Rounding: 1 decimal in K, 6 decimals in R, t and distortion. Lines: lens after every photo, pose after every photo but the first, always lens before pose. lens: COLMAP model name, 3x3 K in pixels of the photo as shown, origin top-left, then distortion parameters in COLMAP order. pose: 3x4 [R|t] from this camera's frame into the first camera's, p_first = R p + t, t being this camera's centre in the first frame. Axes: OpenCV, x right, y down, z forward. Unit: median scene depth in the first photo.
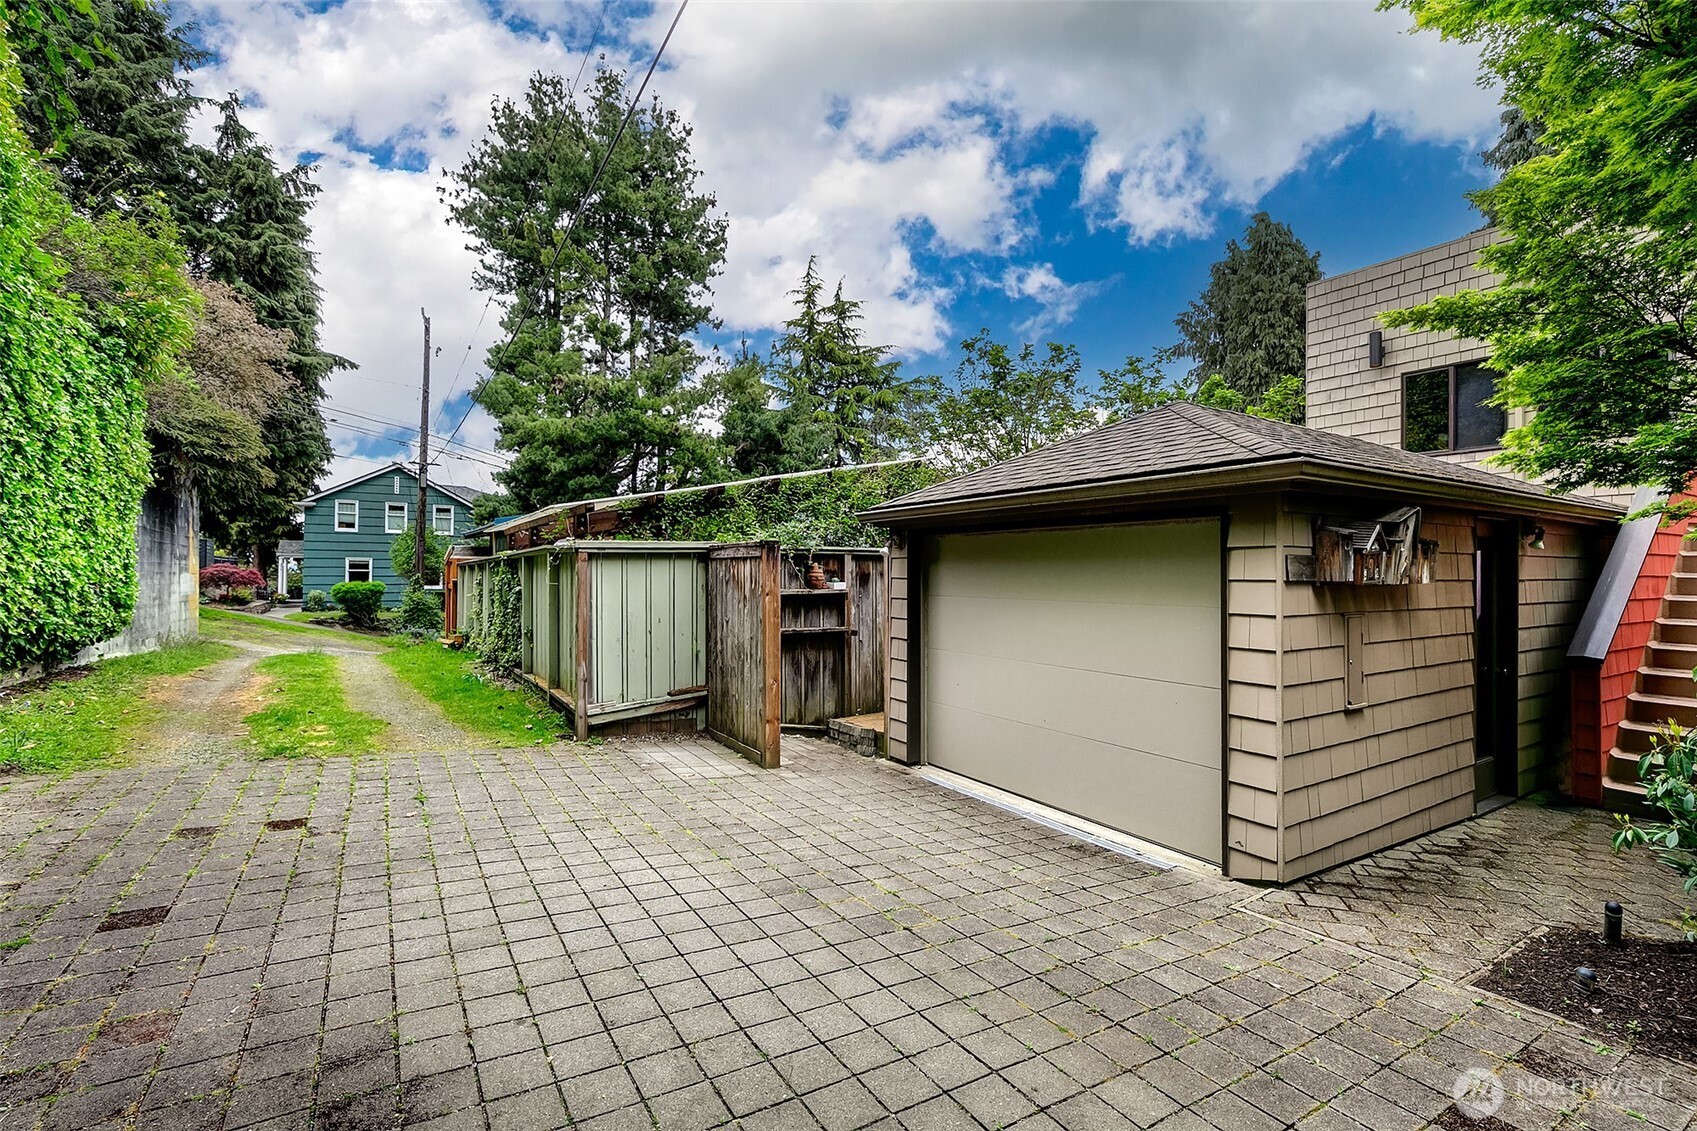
lens RADIAL K [[741.3, 0, 848.5], [0, 741.3, 565.5], [0, 0, 1]] dist [0.011176, 0.000464]
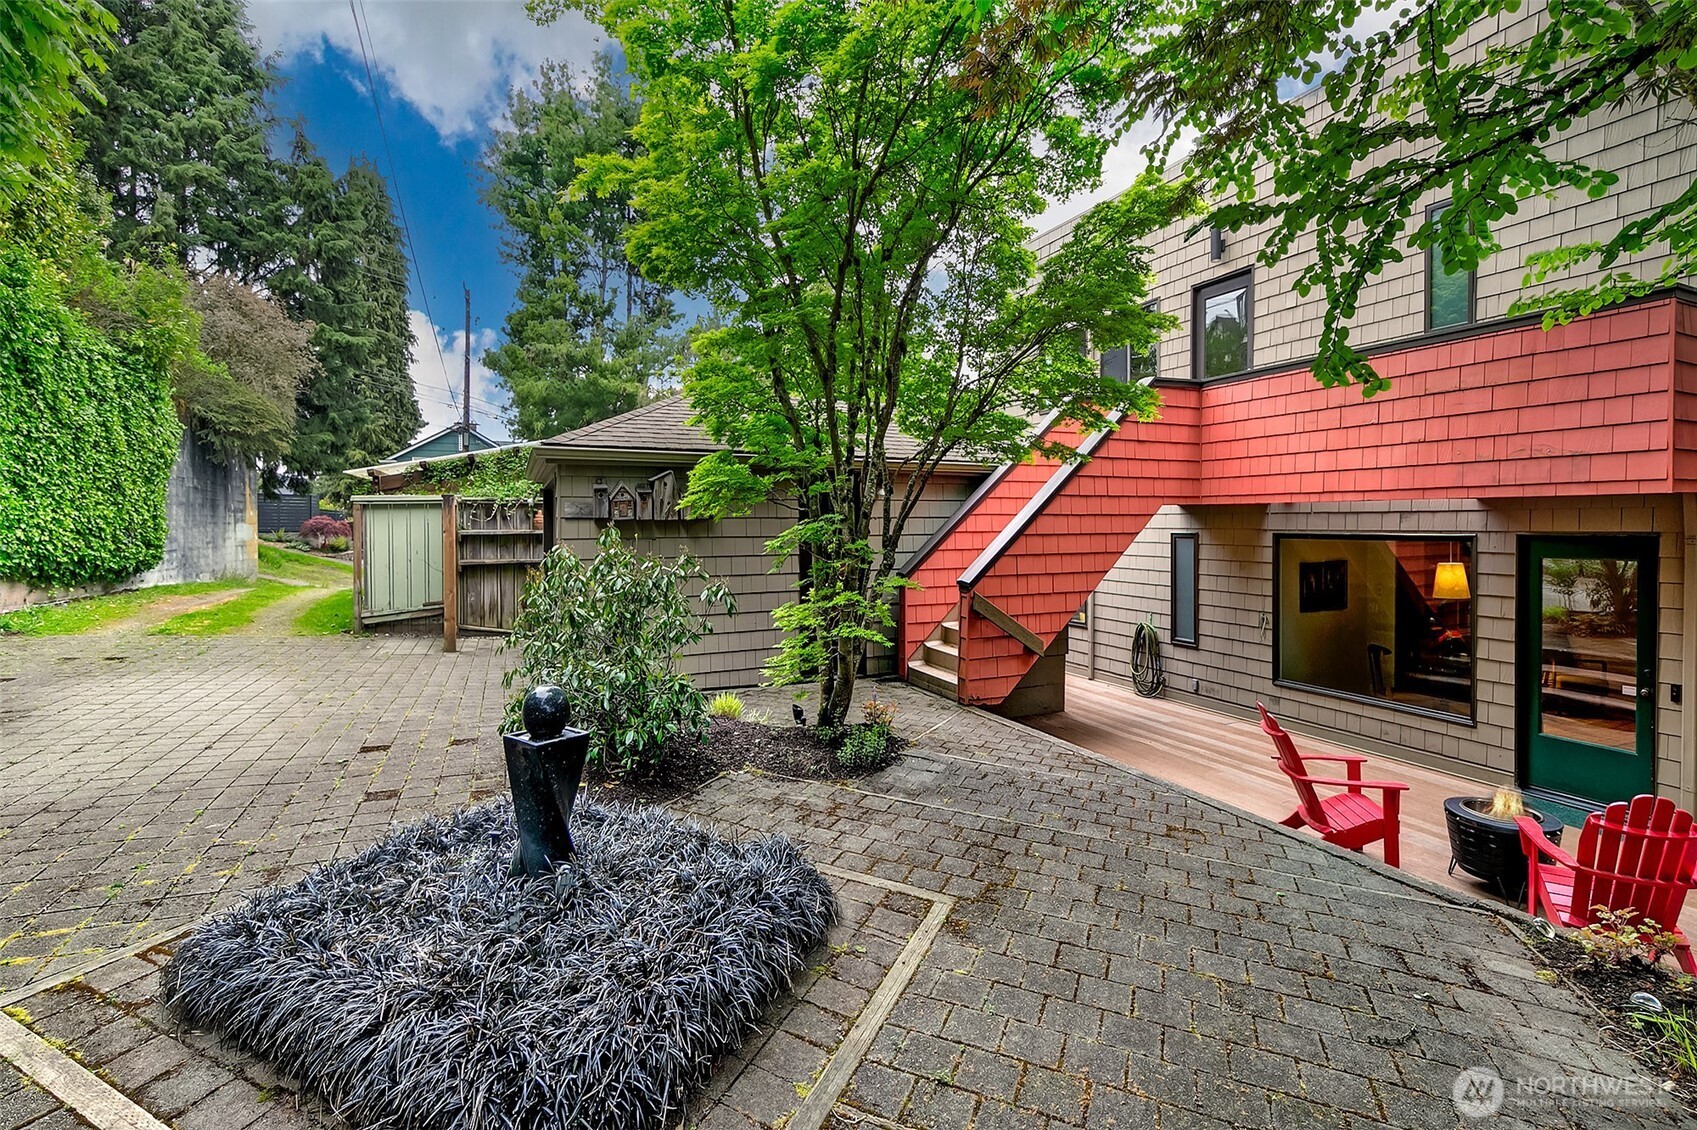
lens RADIAL K [[833.8, 0, 845.0], [0, 833.8, 527.7], [0, 0, 1]] dist [0.004027, 0.000719]
pose [[0.980954, -0.002499, -0.194225, 0.587217], [0.005218, 0.999895, 0.013489, 0.006729], [0.194171, -0.014246, 0.980864, -0.270262]]
